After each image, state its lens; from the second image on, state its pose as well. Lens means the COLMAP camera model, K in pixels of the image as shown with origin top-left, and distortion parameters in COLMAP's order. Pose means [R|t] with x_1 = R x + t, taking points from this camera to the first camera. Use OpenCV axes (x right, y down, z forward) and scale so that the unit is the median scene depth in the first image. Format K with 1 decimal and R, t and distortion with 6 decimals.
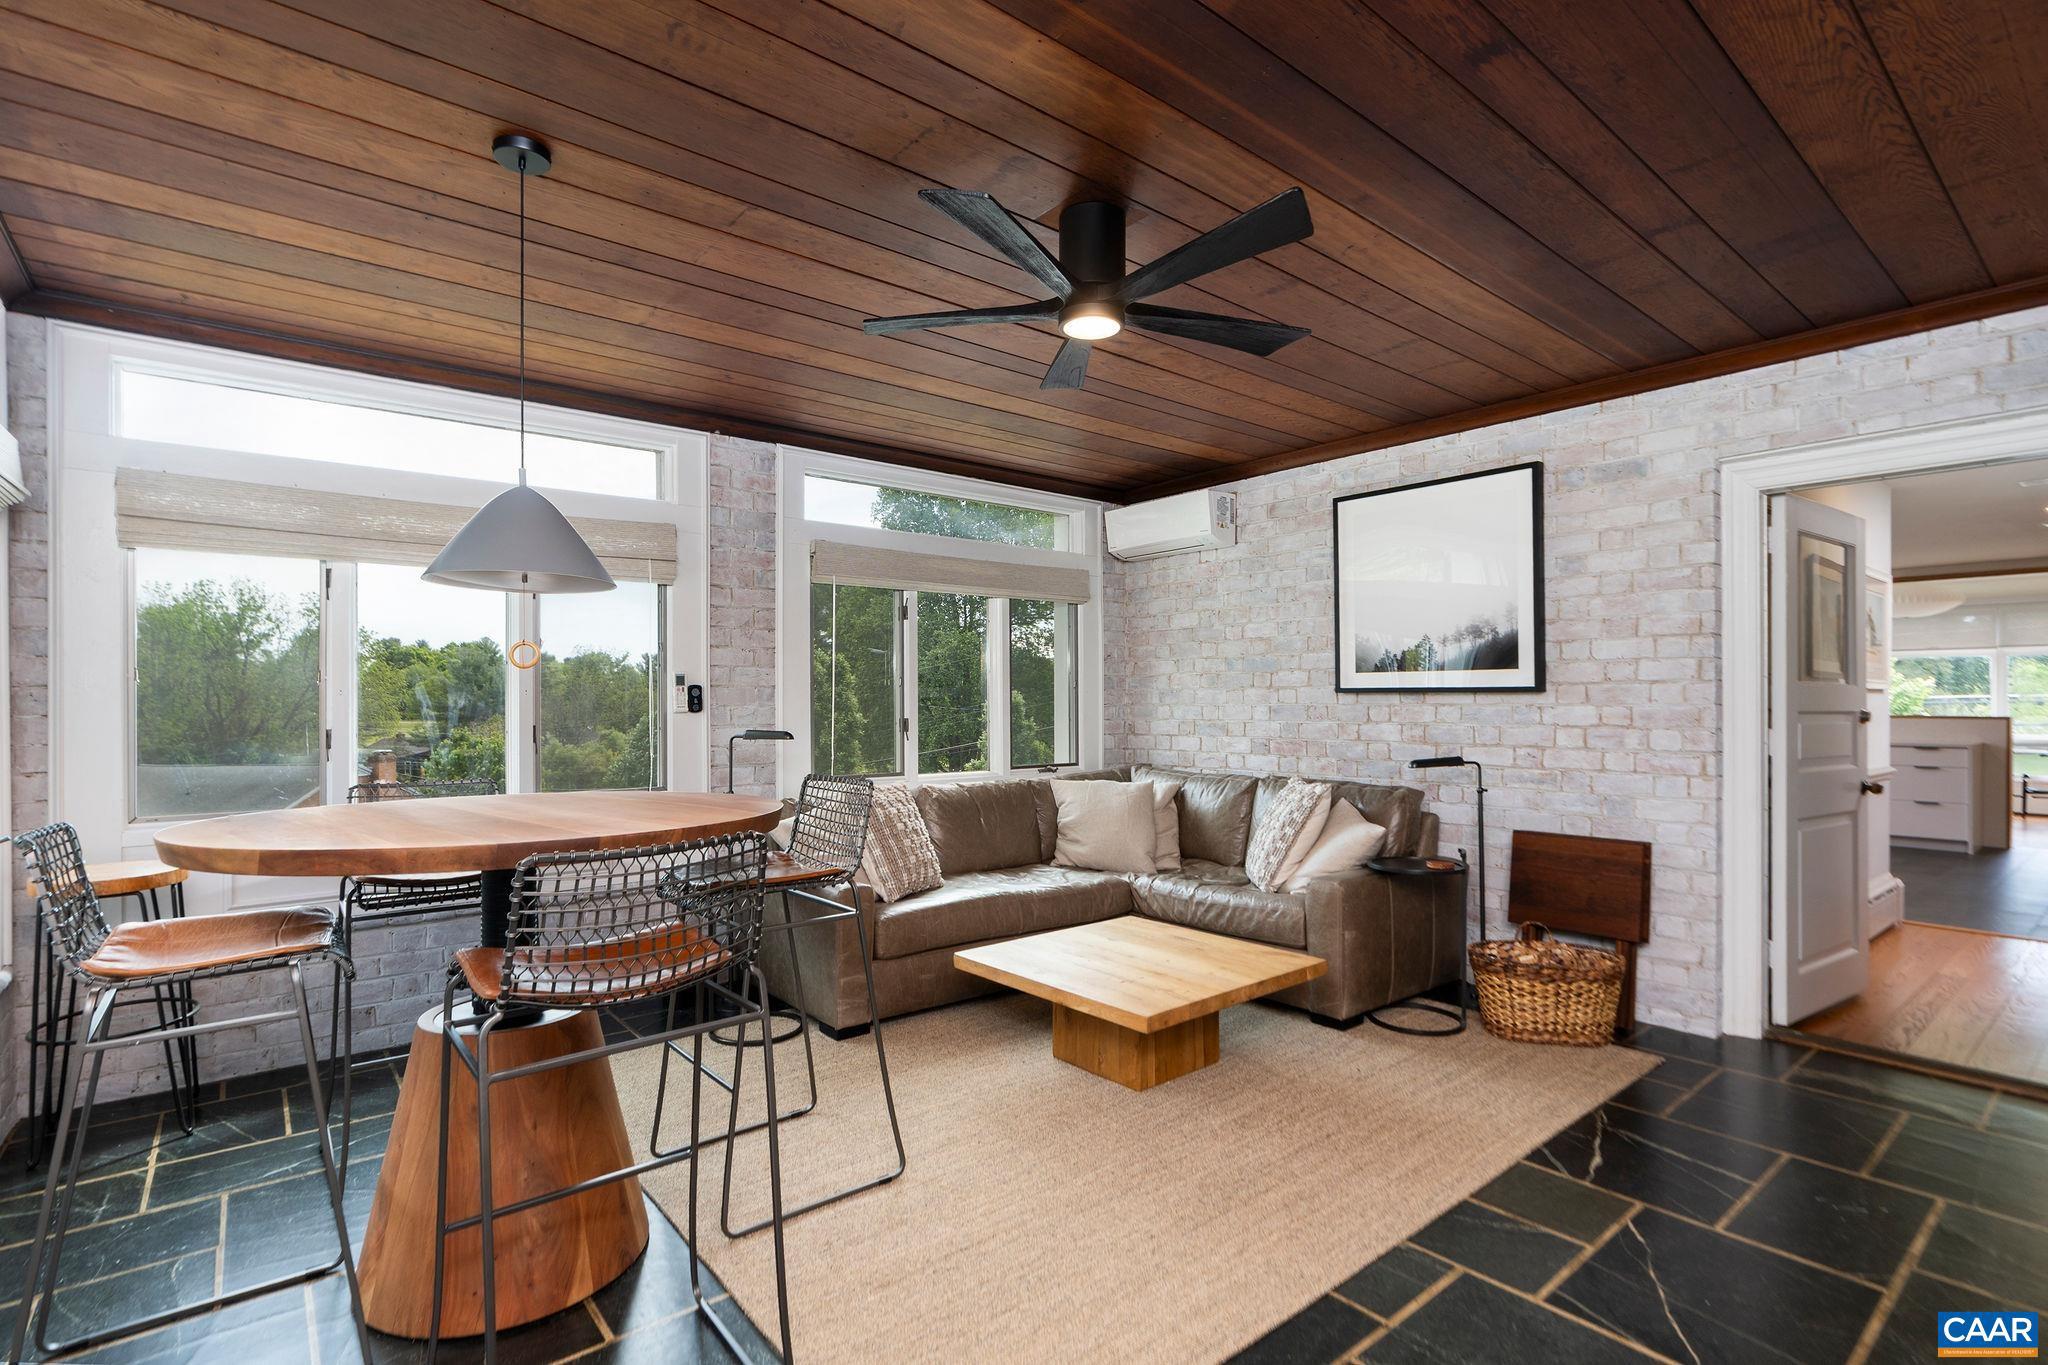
lens RADIAL K [[932.7, 0, 1023.5], [0, 932.7, 688.4], [0, 0, 1]] dist [-0.009150, 0.002573]
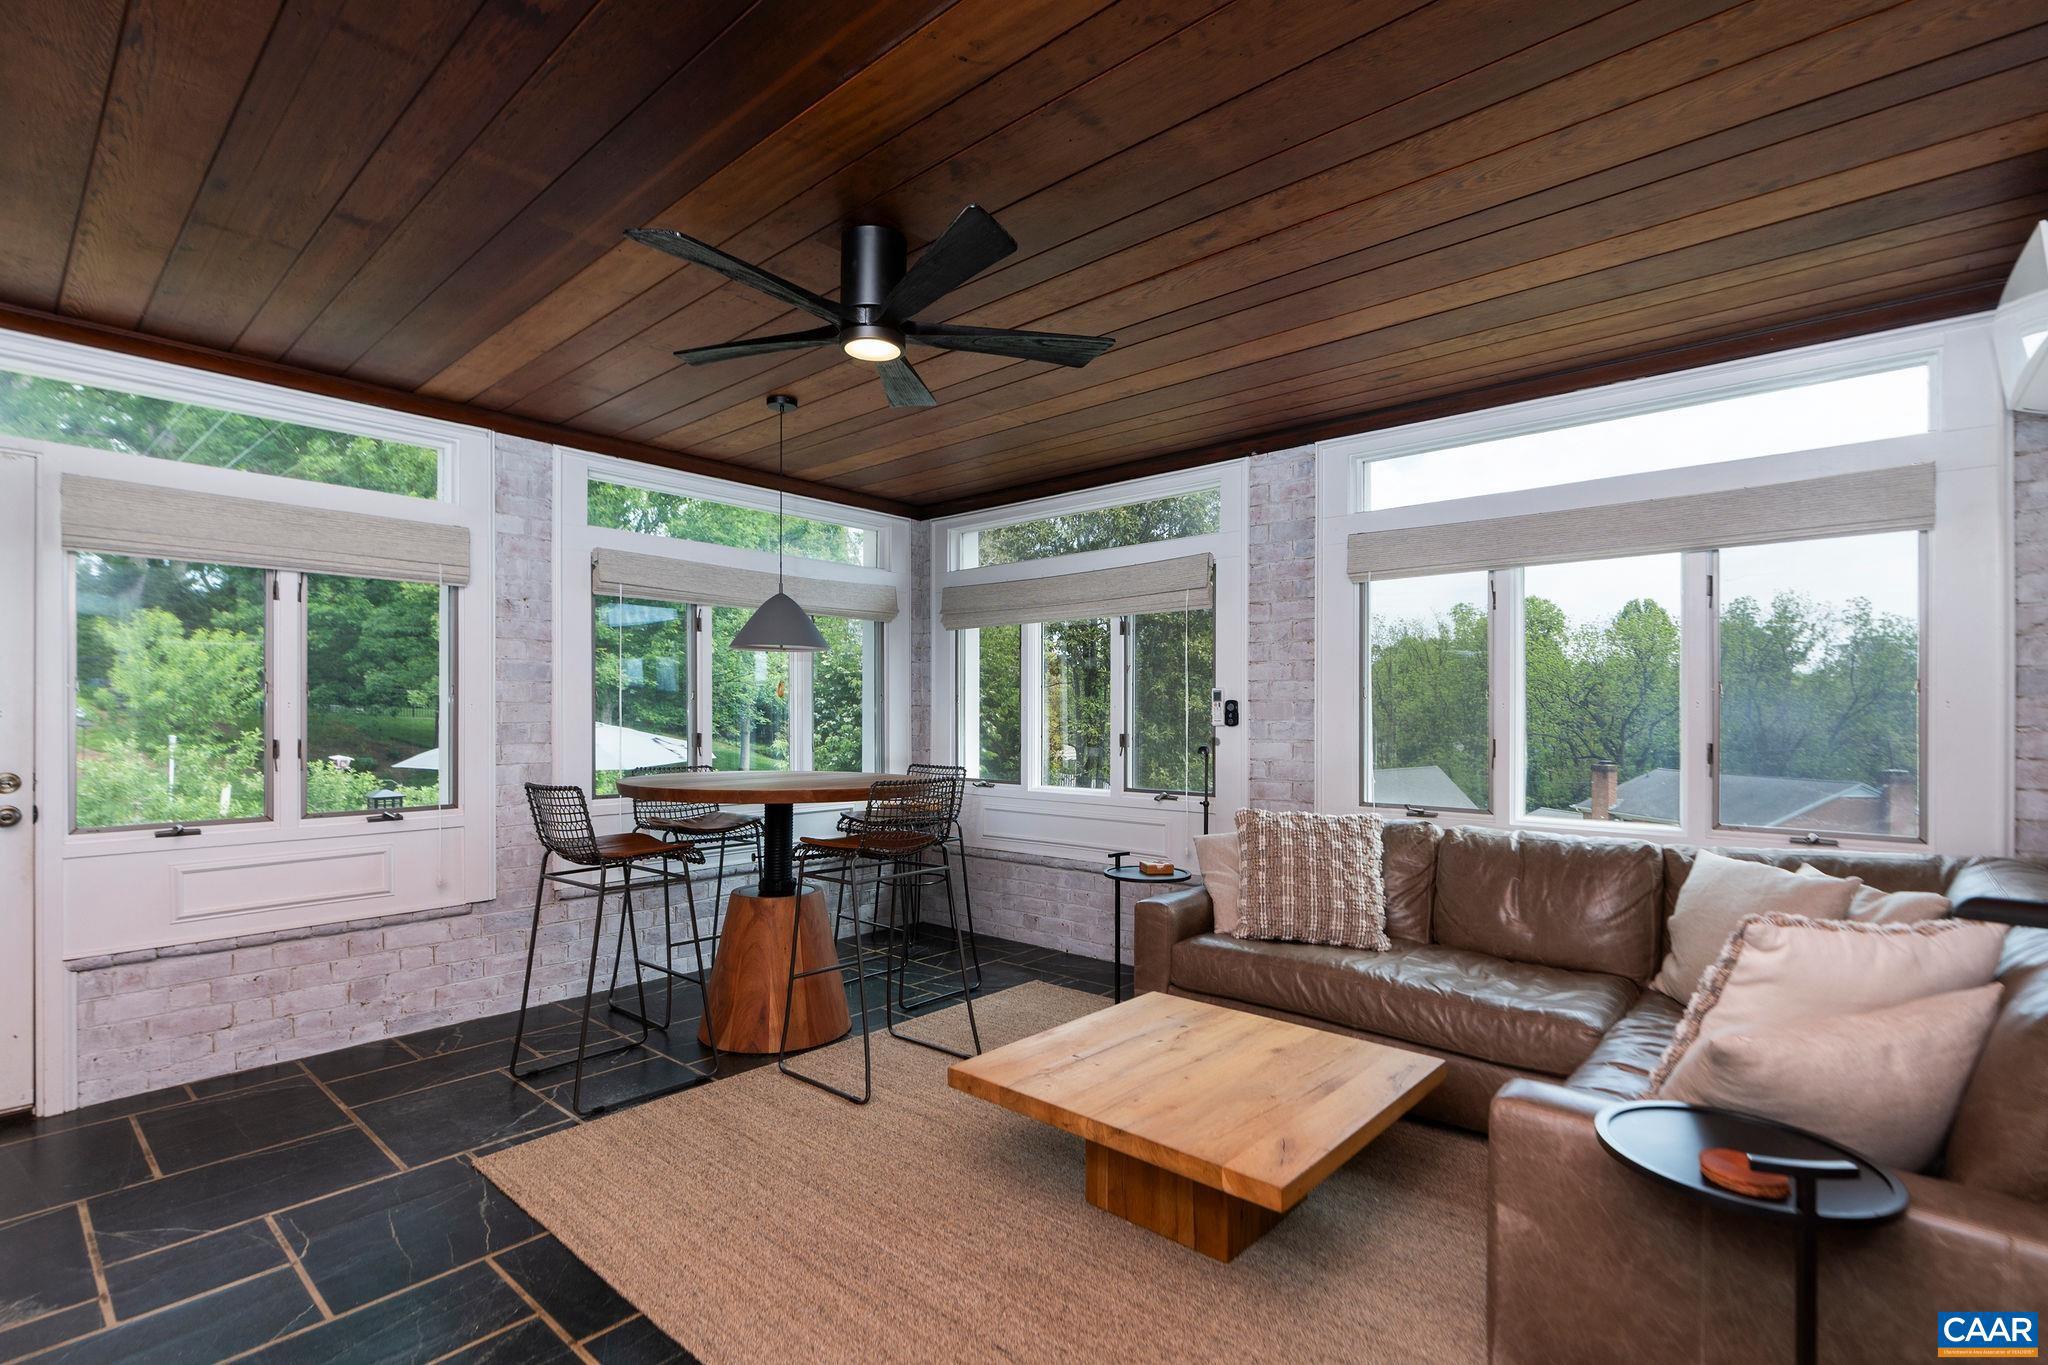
lens RADIAL K [[932.7, 0, 1024.8], [0, 932.7, 704.0], [0, 0, 1]] dist [-0.009150, 0.002573]
pose [[0.183017, -0.004480, -0.983100, 0.621082], [0.011565, 0.999930, -0.002403, 0.000459], [0.983042, -0.010929, 0.183056, 0.549695]]
